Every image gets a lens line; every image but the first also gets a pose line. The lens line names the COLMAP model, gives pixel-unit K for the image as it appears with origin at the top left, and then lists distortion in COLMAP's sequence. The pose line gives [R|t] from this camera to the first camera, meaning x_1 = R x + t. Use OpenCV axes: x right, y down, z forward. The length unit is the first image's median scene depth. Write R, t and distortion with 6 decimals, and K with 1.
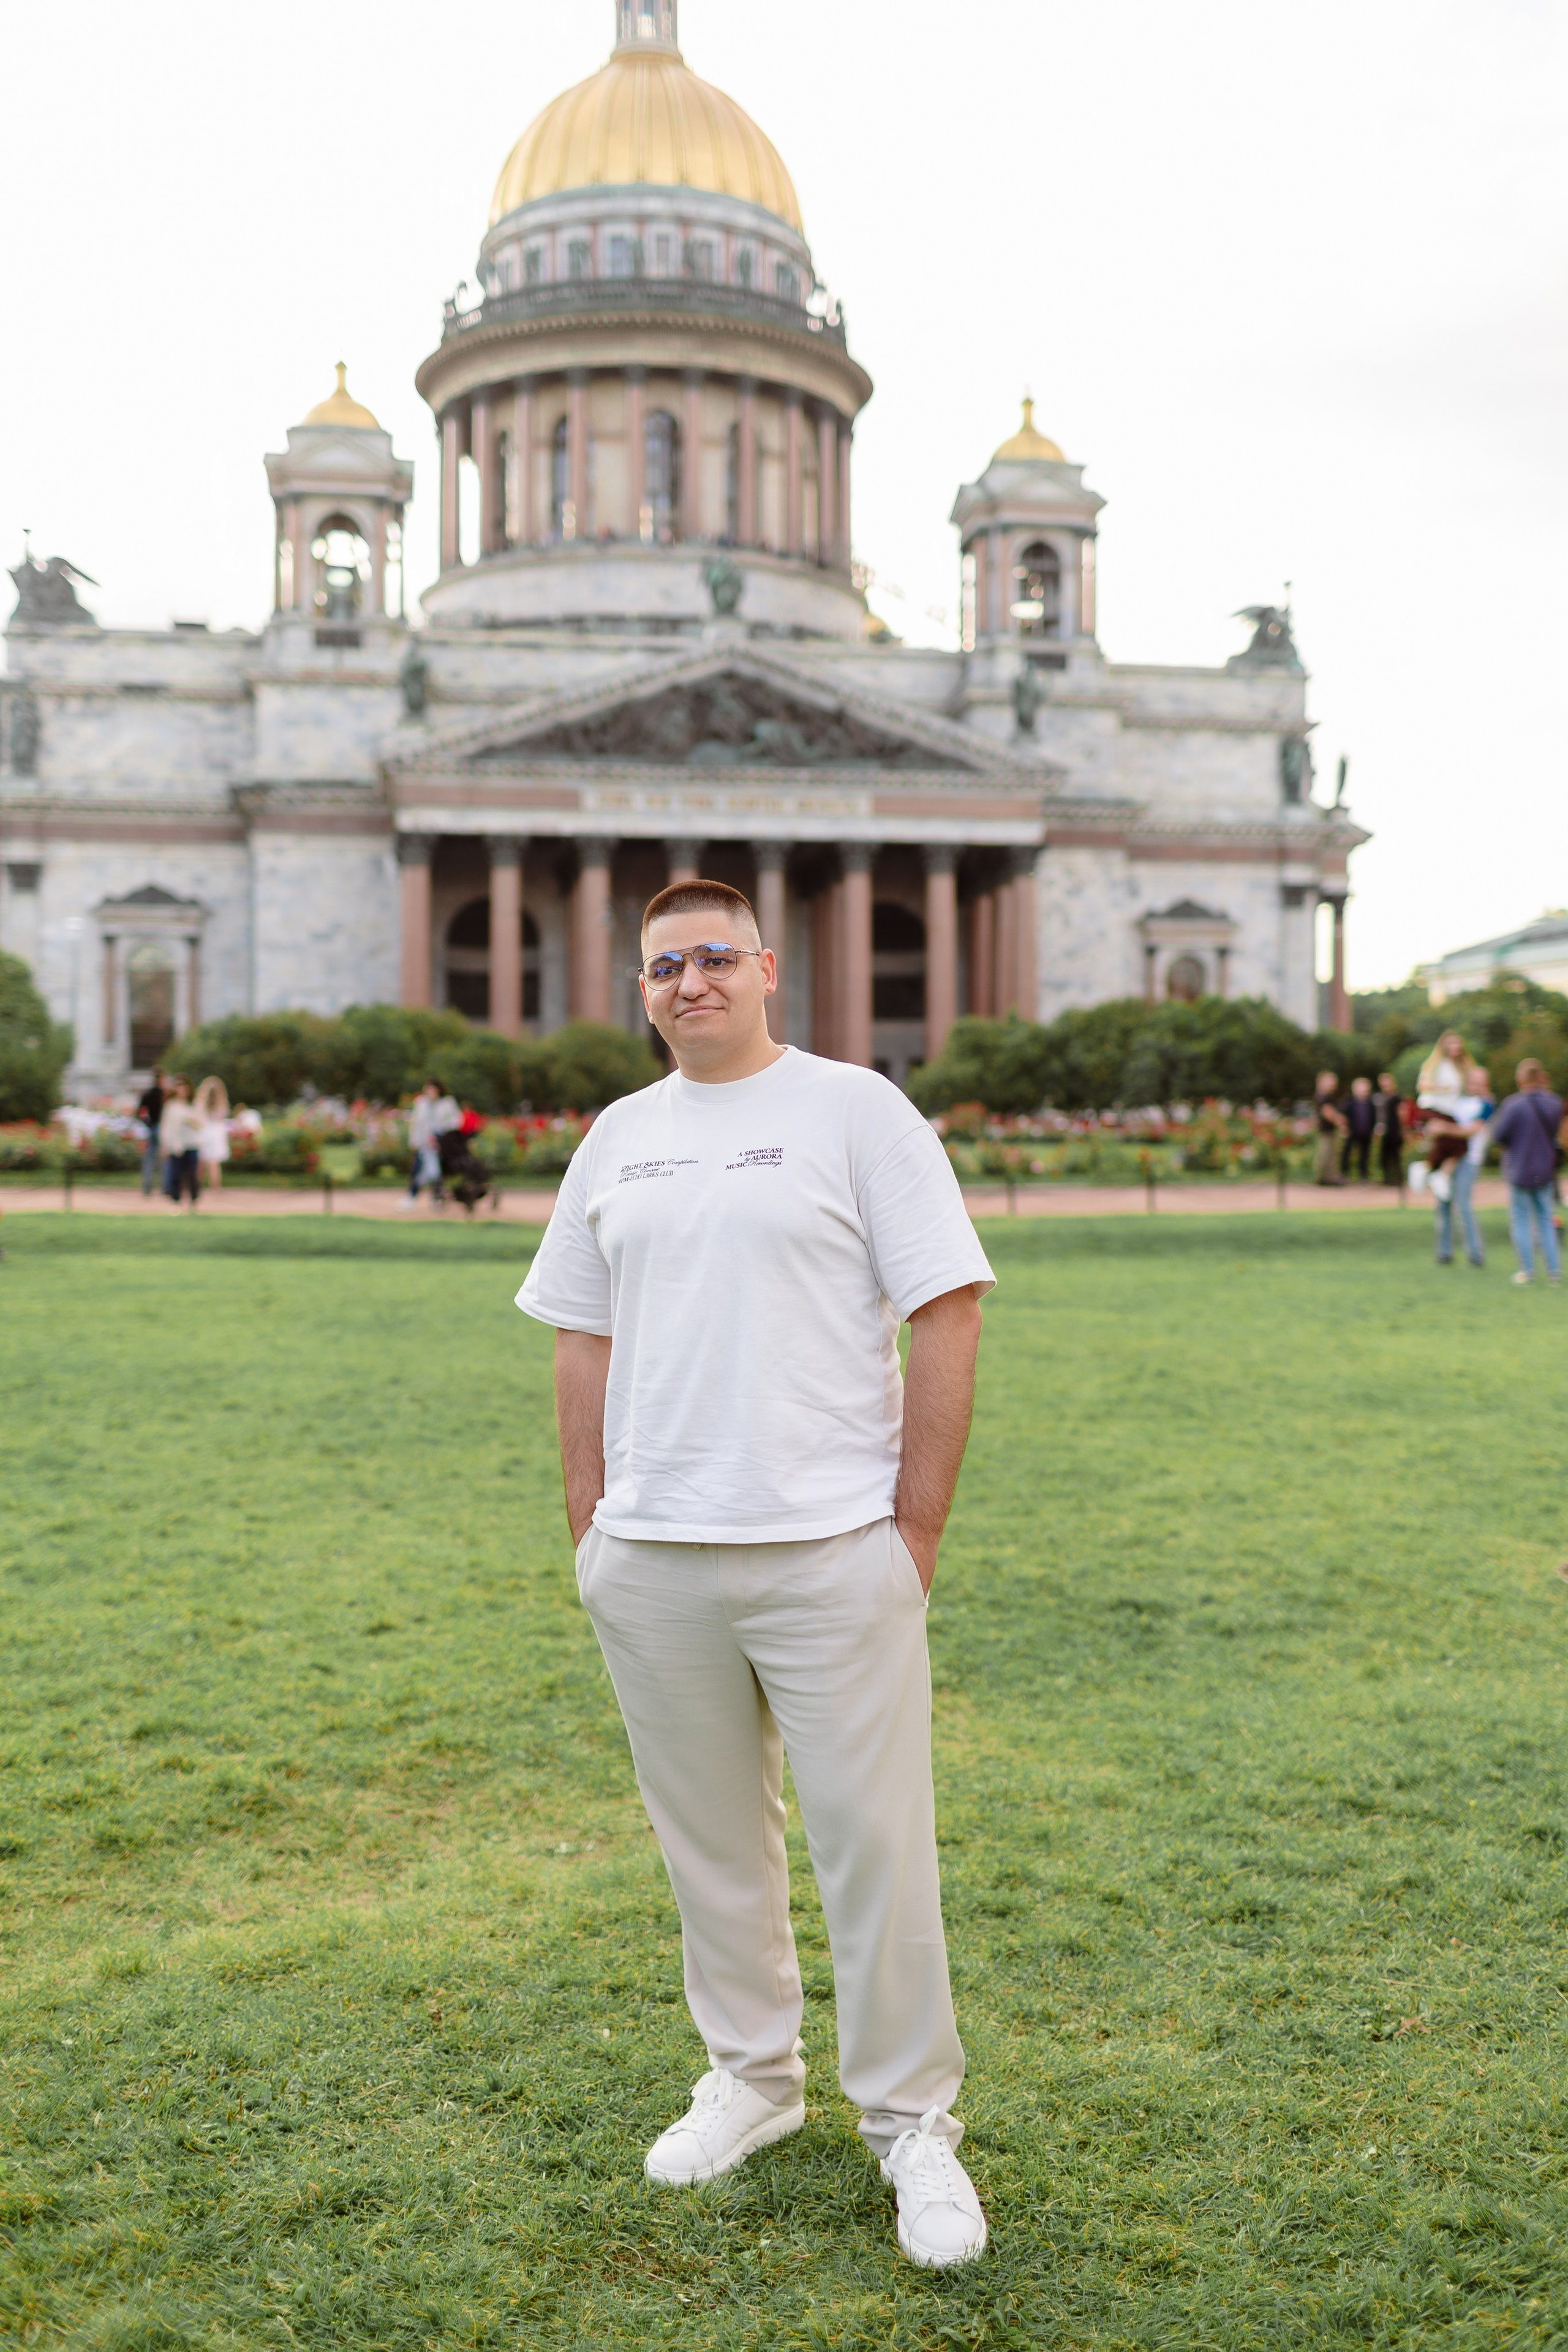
lens RADIAL K [[2239.8, 0, 784.0], [0, 2239.8, 1176.0], [0, 0, 1]] dist [-0.039382, 0.018022]
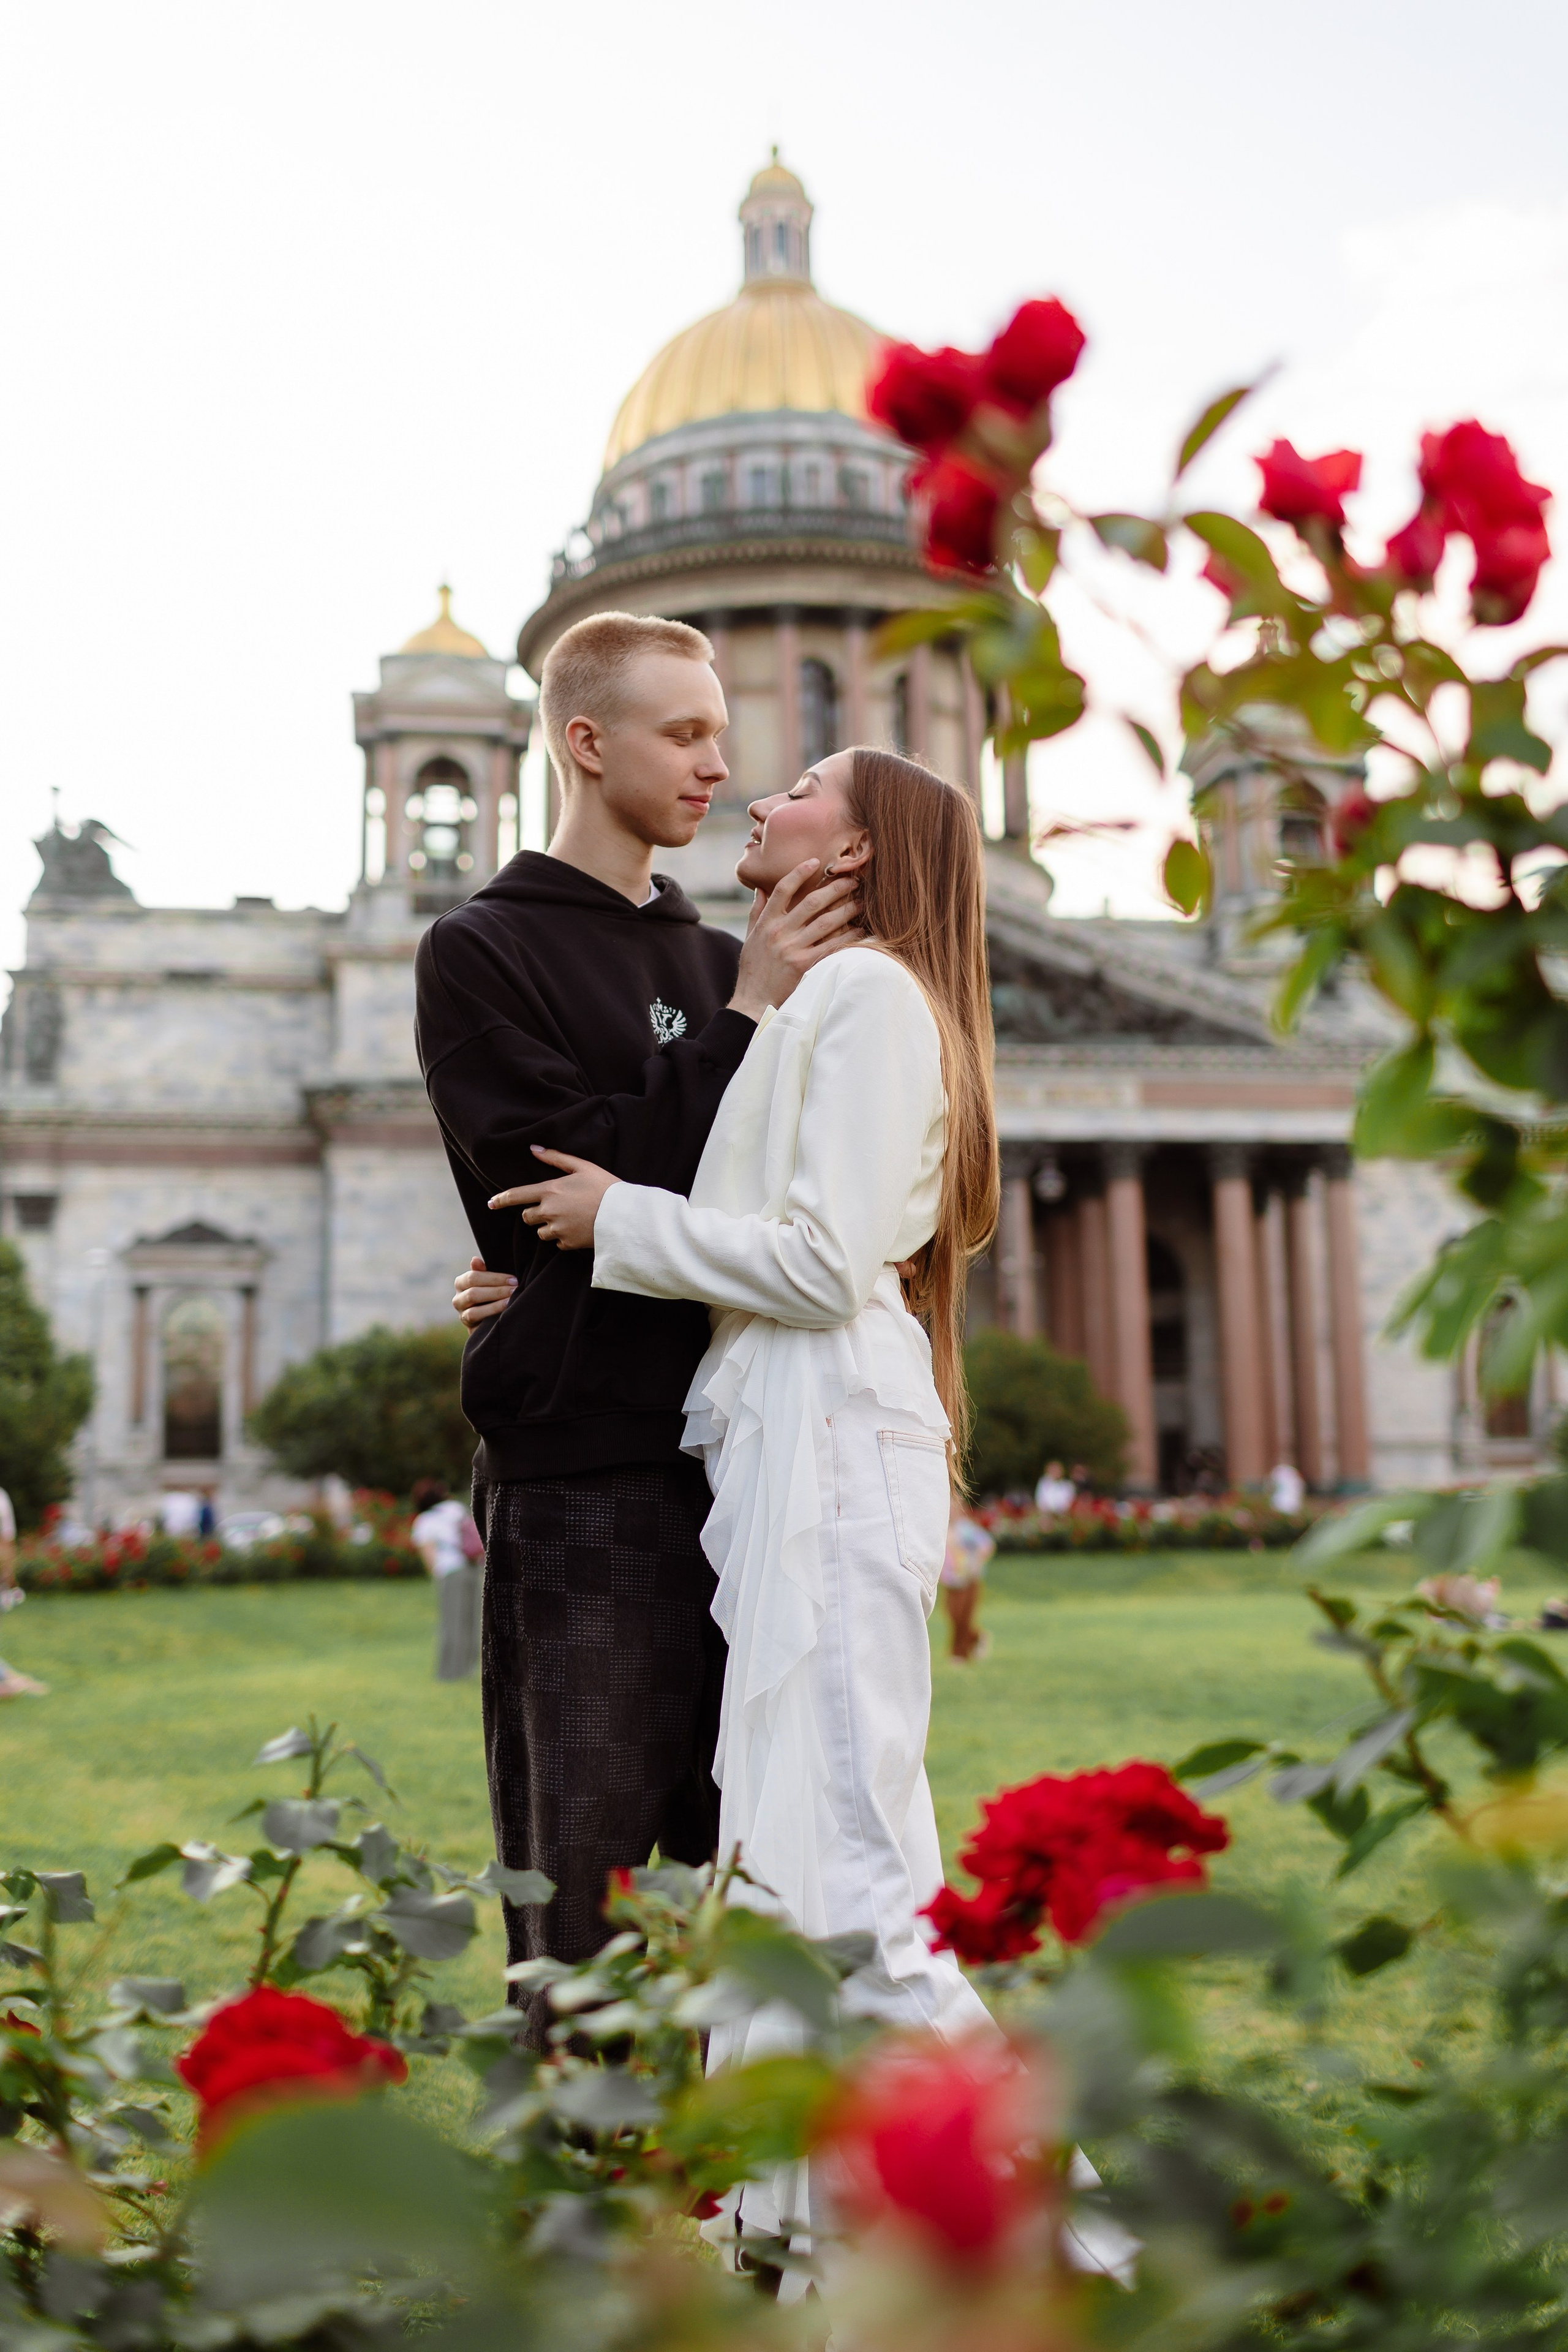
lens RADIAL K [[2239.8, 0, 784.0], [0, 2239.8, 1176.0], [0, 0, 1]] dist [-0.039382, 0.018022]
pose [[0.999797, -0.019297, -0.005843, -0.081796], [0.017979, 0.984439, -0.174806, -0.005788], [0.009125, 0.174665, 0.984586, 0.255725]]
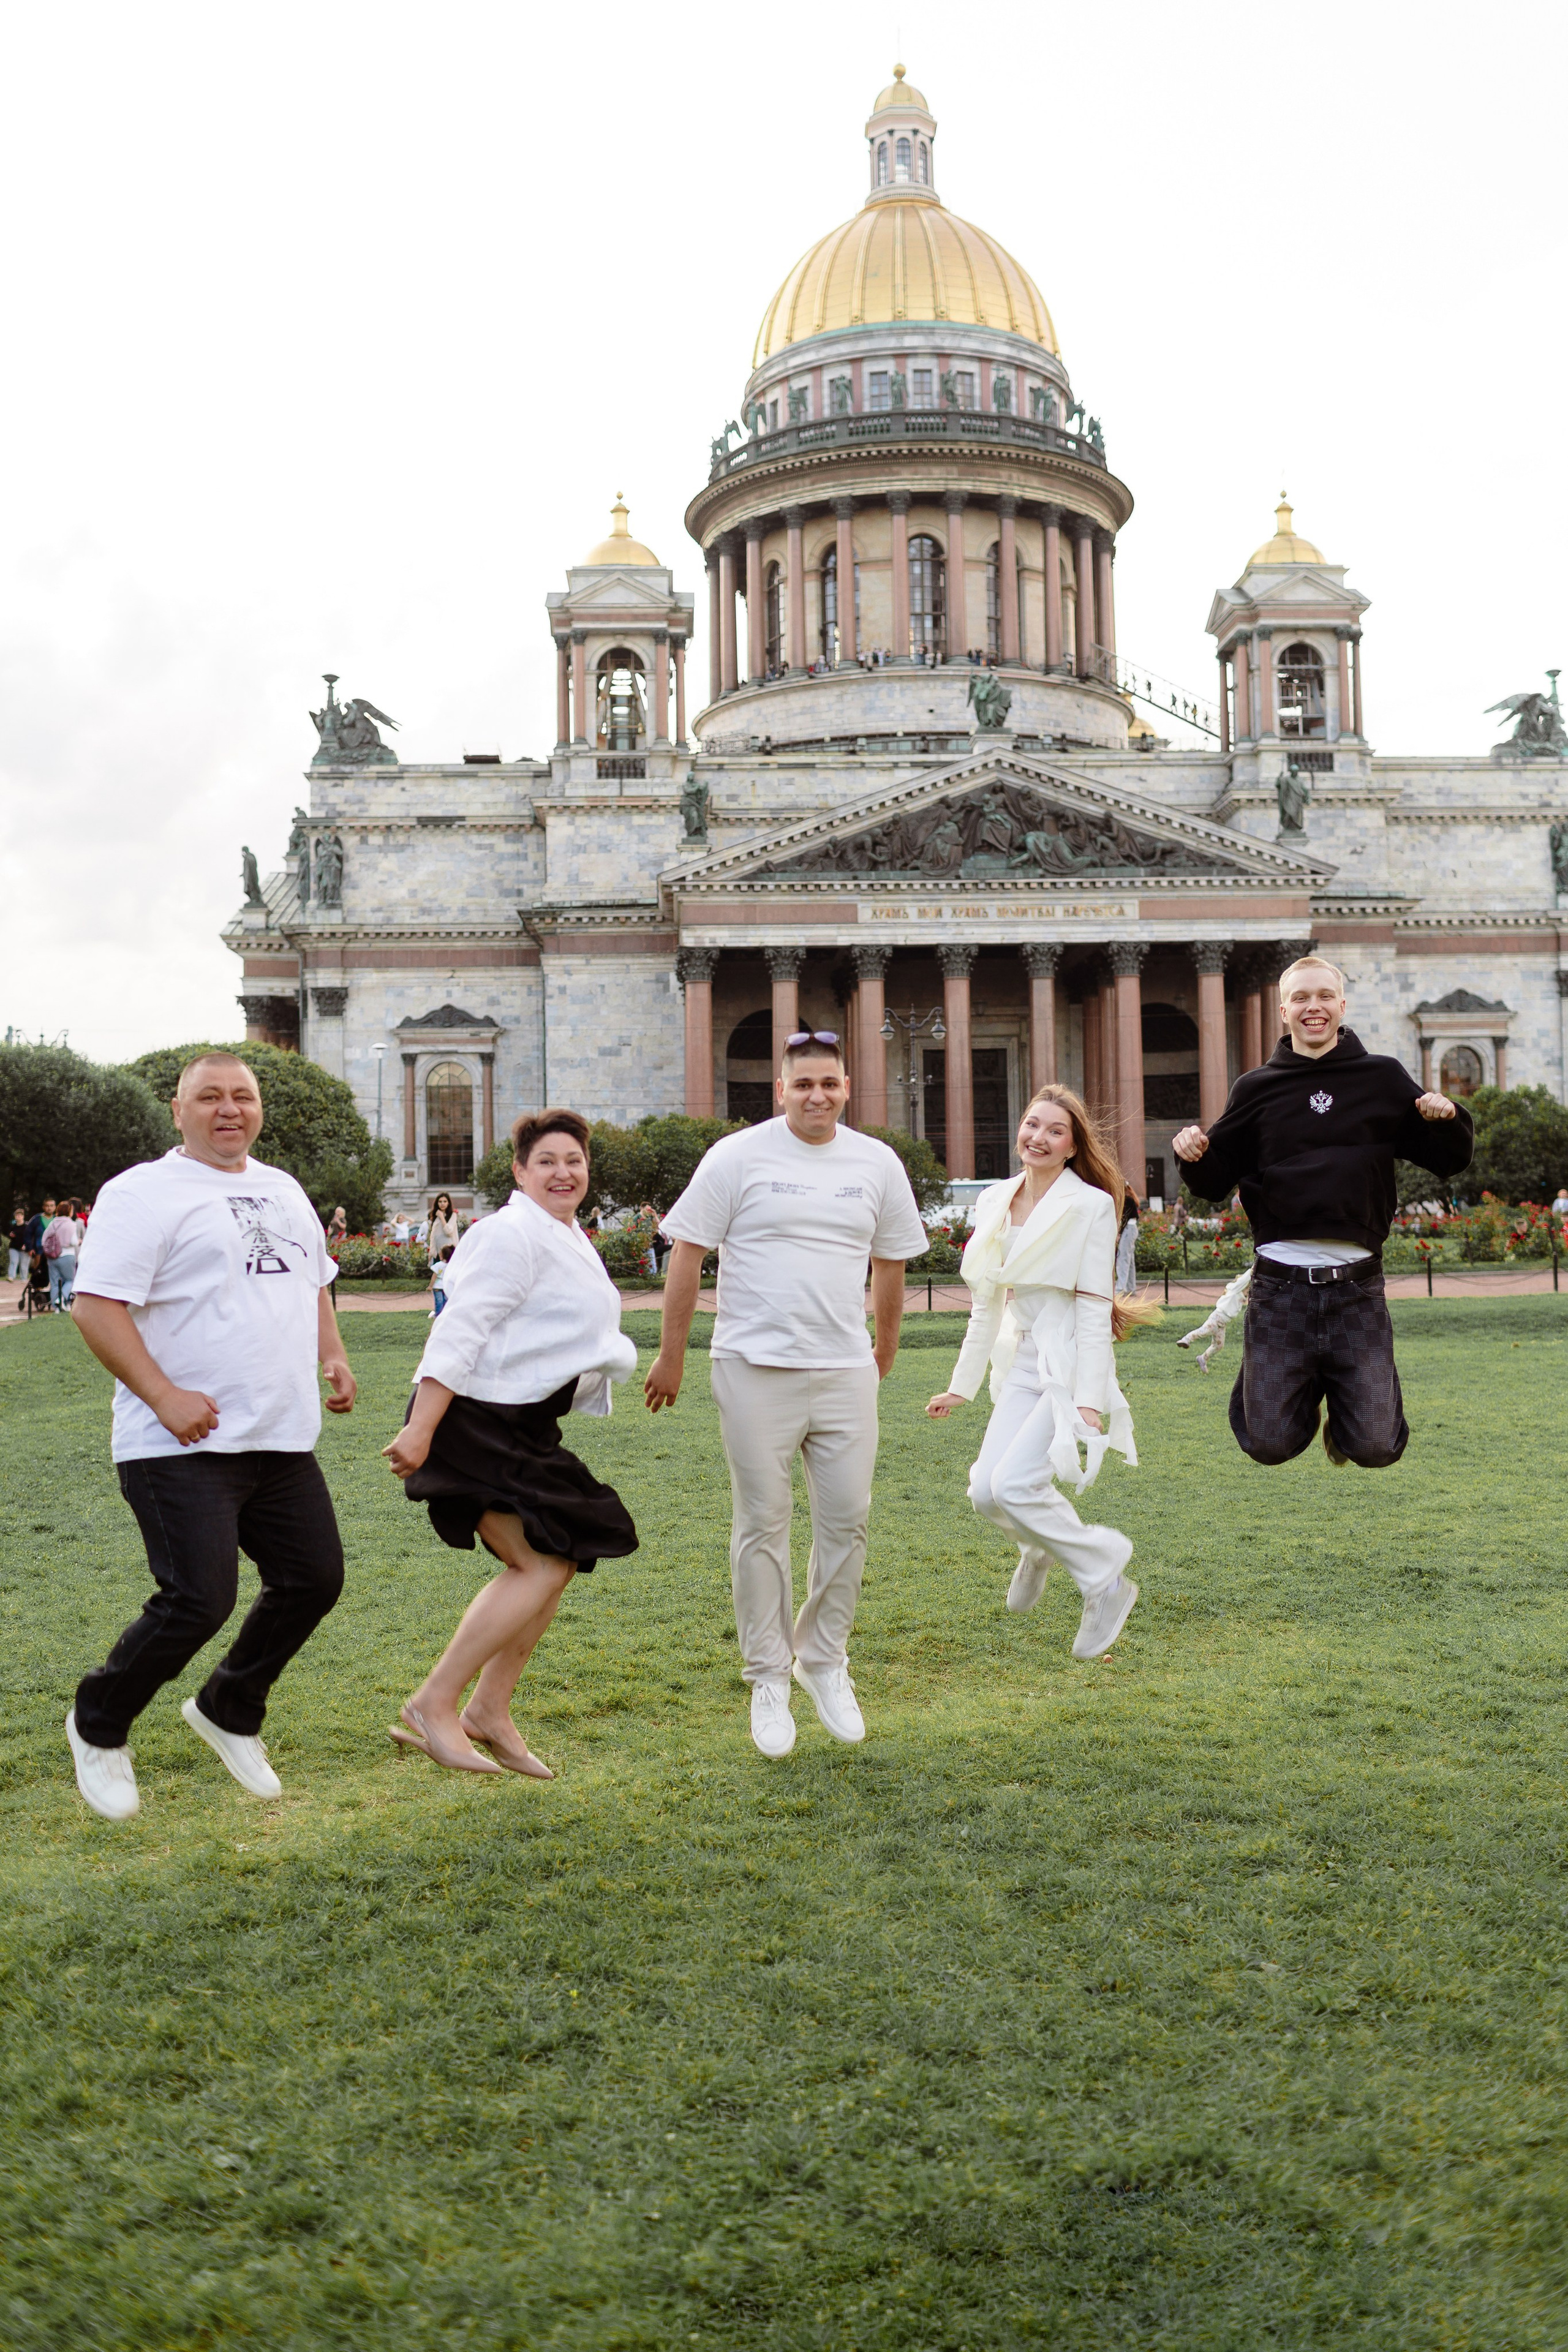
lens RADIAL K [[2240.2, 0, 788.2], [0, 2240.2, 1156.3], [0, 0, 1]] dist [-0.036014, 0.008503]
pose [[0.992890, -0.021921, -0.117000, -0.003470], [0.015496, 0.998336, -0.055542, 0.000878], [0.118023, 0.053334, 0.991578, -0.023869]]
